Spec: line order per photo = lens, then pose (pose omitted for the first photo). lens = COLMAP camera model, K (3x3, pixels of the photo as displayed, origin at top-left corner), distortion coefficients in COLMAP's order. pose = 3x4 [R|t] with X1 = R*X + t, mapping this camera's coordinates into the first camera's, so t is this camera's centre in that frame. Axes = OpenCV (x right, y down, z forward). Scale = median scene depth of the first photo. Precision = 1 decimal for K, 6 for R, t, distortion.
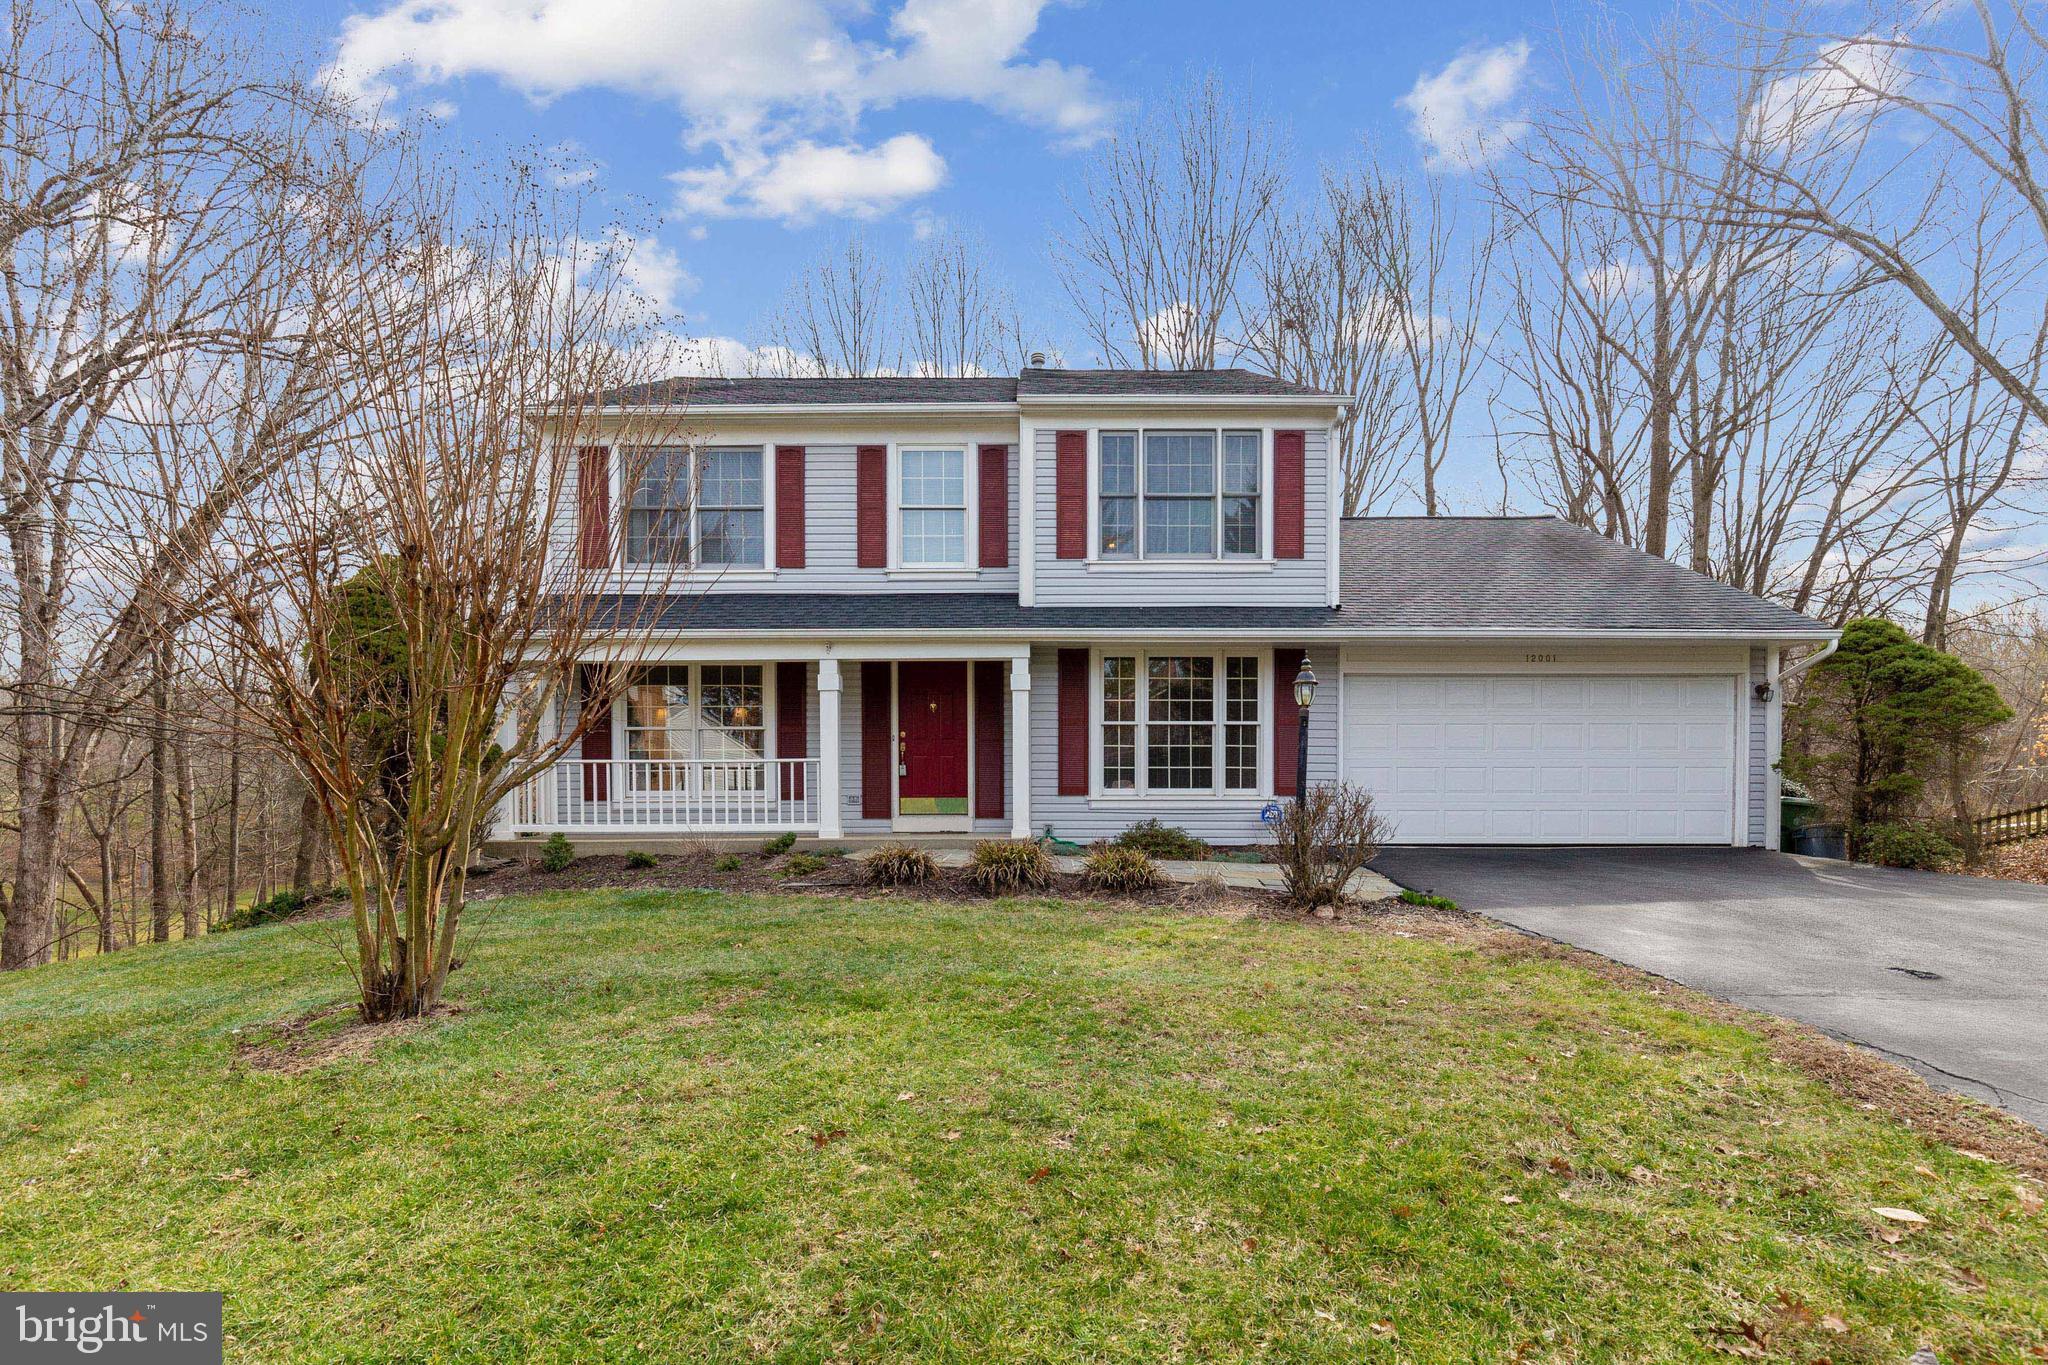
lens RADIAL K [[947.1, 0, 996.2], [0, 947.1, 823.0], [0, 0, 1]] dist [0.001977, 0.001257]
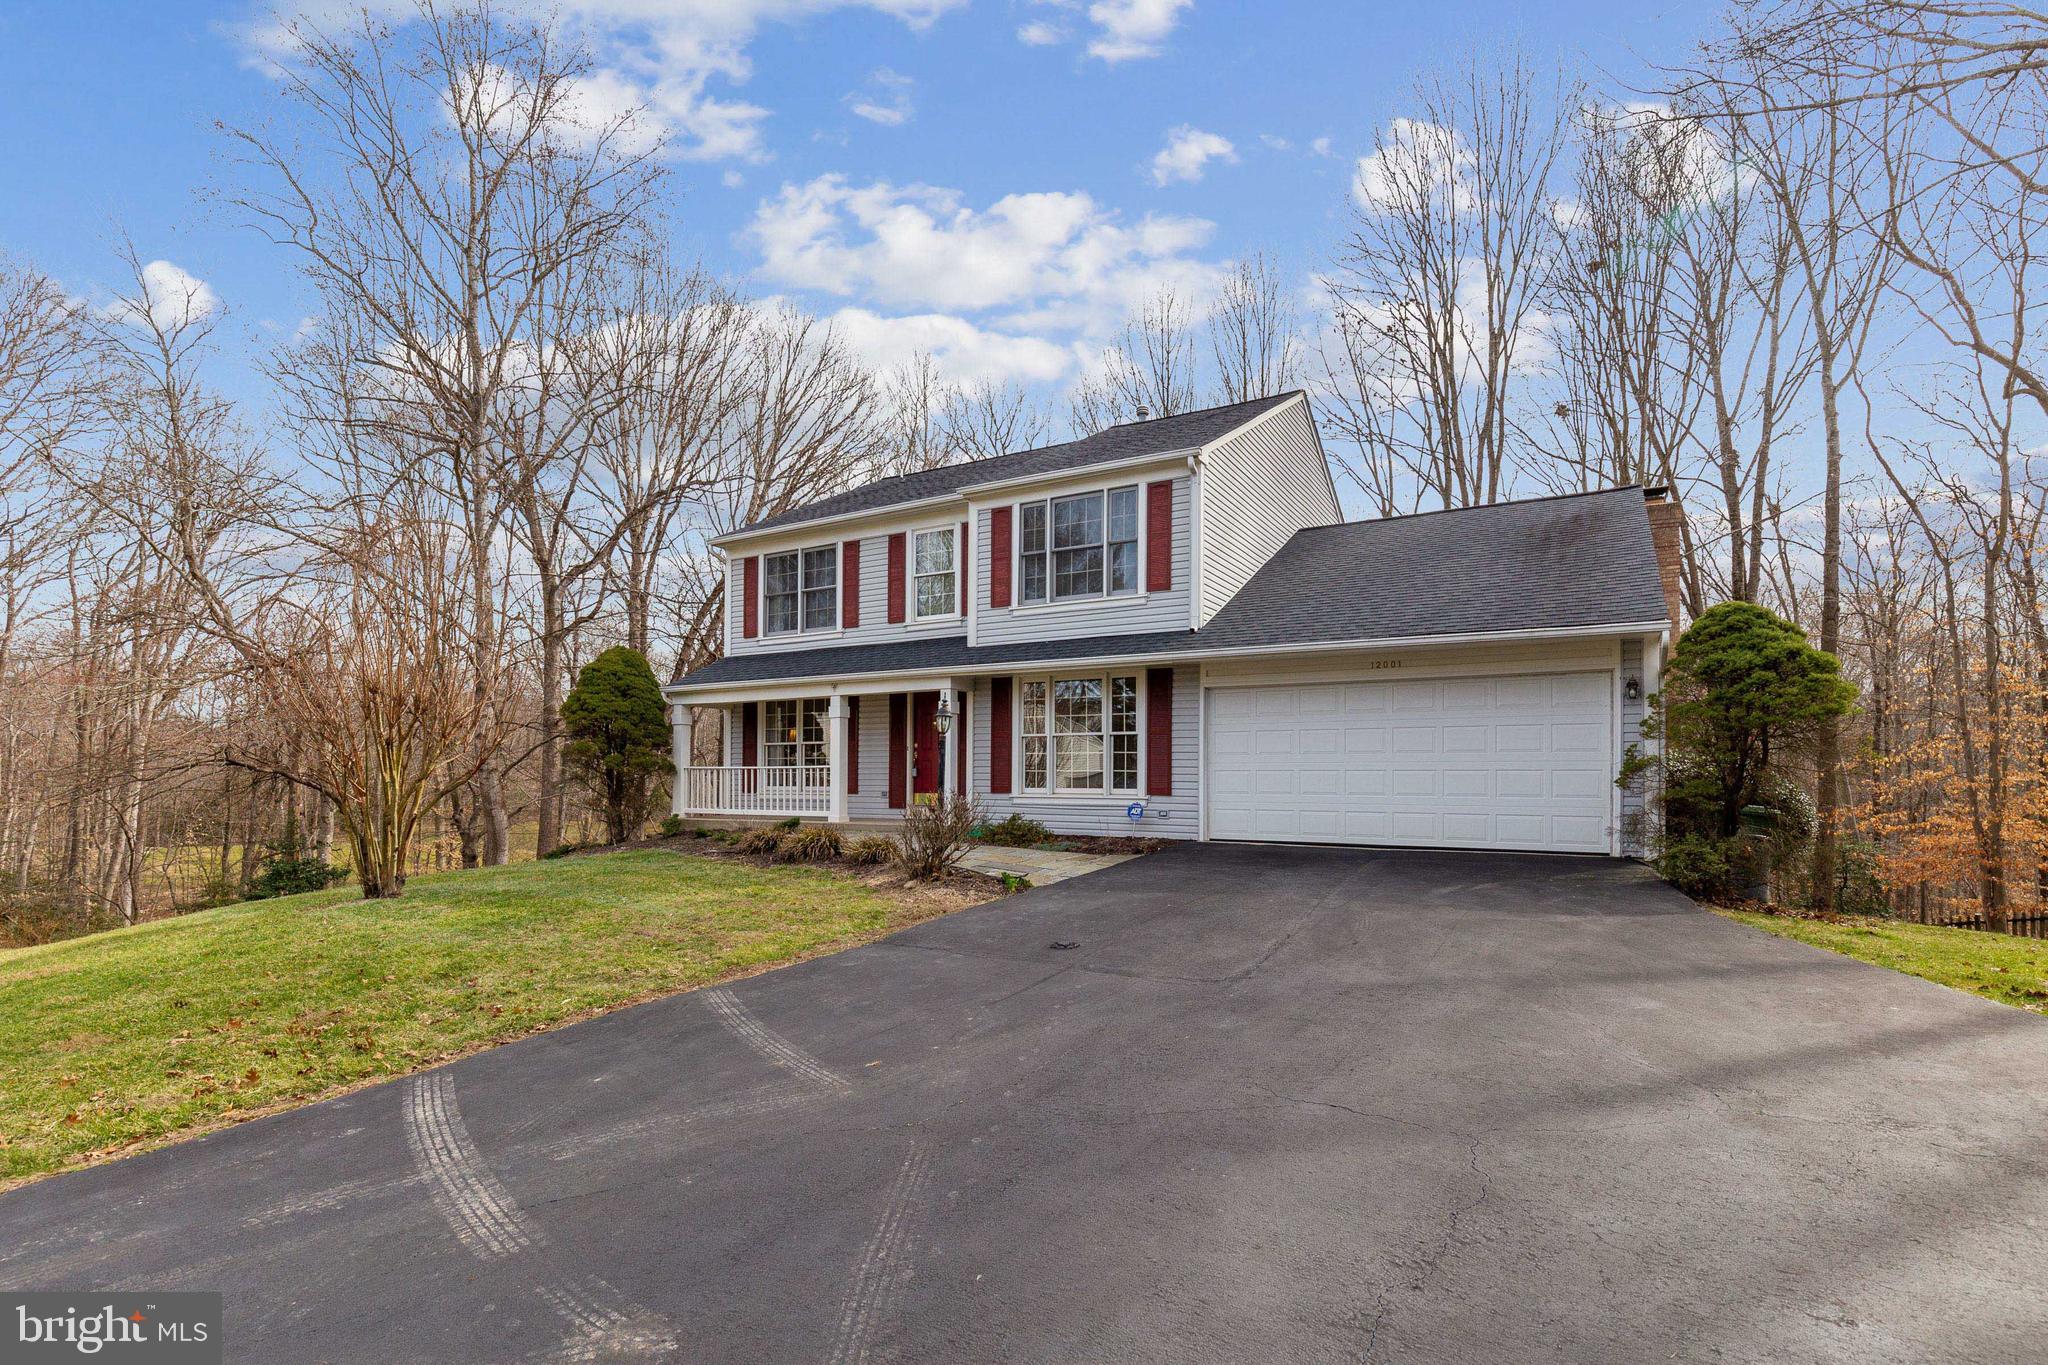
lens RADIAL K [[947.1, 0, 1057.2], [0, 947.1, 803.4], [0, 0, 1]] dist [0.001977, 0.001257]
pose [[0.875790, 0.015478, -0.482444, 0.760588], [-0.026487, 0.999521, -0.016016, 0.002573], [0.481965, 0.026806, 0.875781, -0.068913]]
